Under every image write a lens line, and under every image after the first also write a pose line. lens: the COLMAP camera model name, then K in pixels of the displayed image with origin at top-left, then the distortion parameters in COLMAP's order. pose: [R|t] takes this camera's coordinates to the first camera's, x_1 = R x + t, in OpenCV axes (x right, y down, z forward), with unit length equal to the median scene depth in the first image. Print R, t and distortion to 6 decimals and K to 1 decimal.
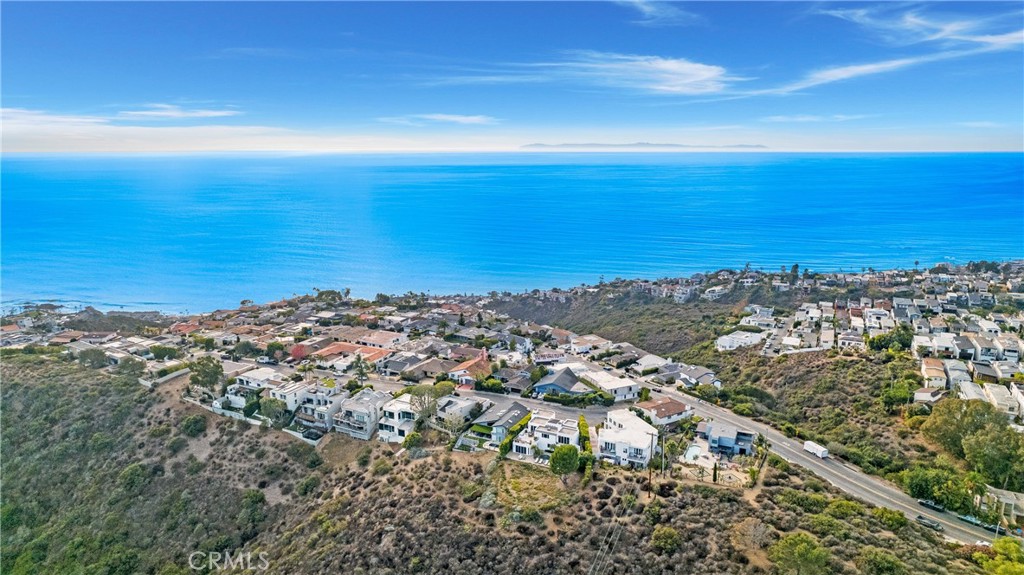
lens RADIAL K [[651.4, 0, 511.6], [0, 651.4, 299.3], [0, 0, 1]] dist [-0.075980, 0.065837]
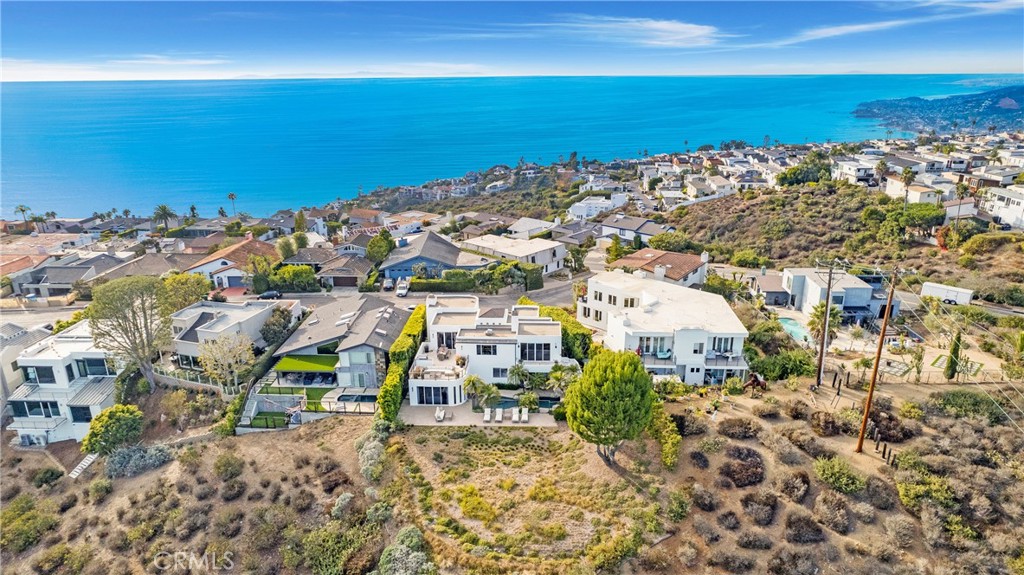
lens RADIAL K [[651.4, 0, 511.6], [0, 651.4, 299.3], [0, 0, 1]] dist [-0.075980, 0.065837]
pose [[0.918140, -0.137530, 0.371623, -0.070678], [0.098532, 0.987620, 0.122062, 0.124004], [-0.383810, -0.075453, 0.920324, 0.588571]]
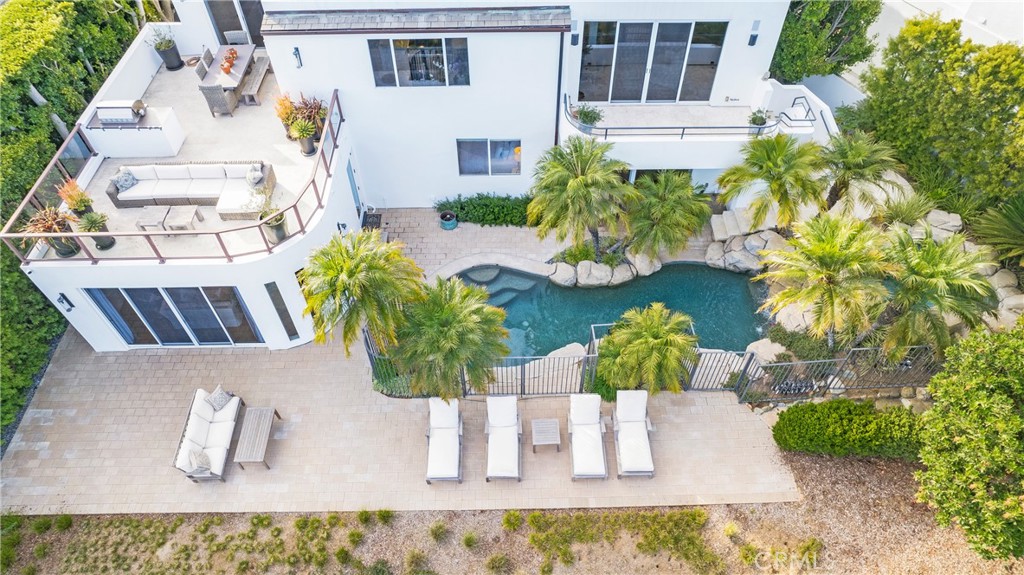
lens RADIAL K [[651.4, 0, 511.6], [0, 651.4, 299.3], [0, 0, 1]] dist [-0.075980, 0.065837]
pose [[0.892471, -0.353875, 0.279764, 0.027157], [0.111371, 0.773825, 0.623531, 0.171103], [-0.437140, -0.525326, 0.730028, 0.854473]]
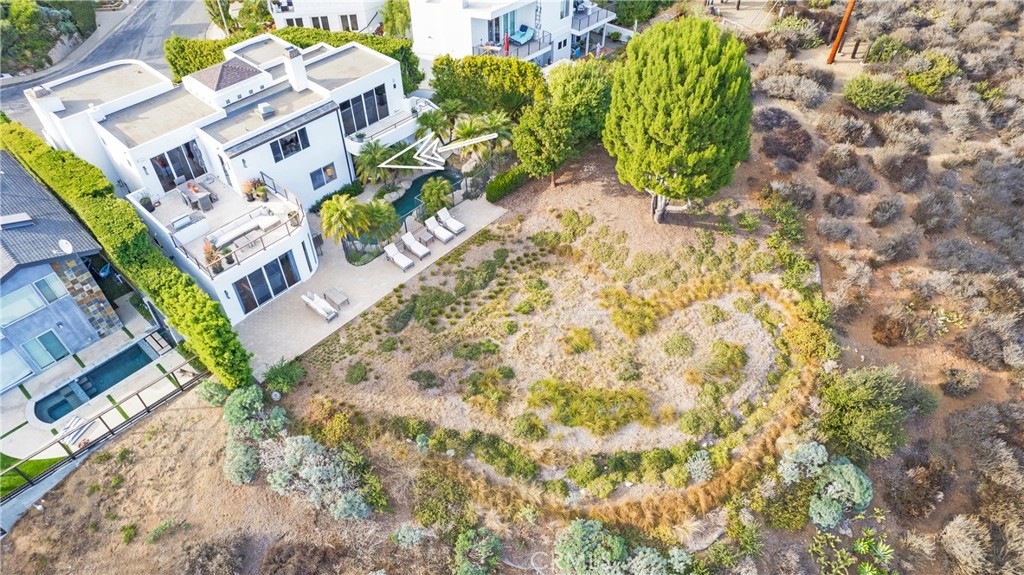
lens RADIAL K [[651.4, 0, 511.6], [0, 651.4, 299.3], [0, 0, 1]] dist [-0.075980, 0.065837]
pose [[0.276760, -0.681694, 0.677272, -0.081657], [0.229829, 0.731305, 0.642162, 0.127660], [-0.933050, -0.022068, 0.359069, 0.808566]]
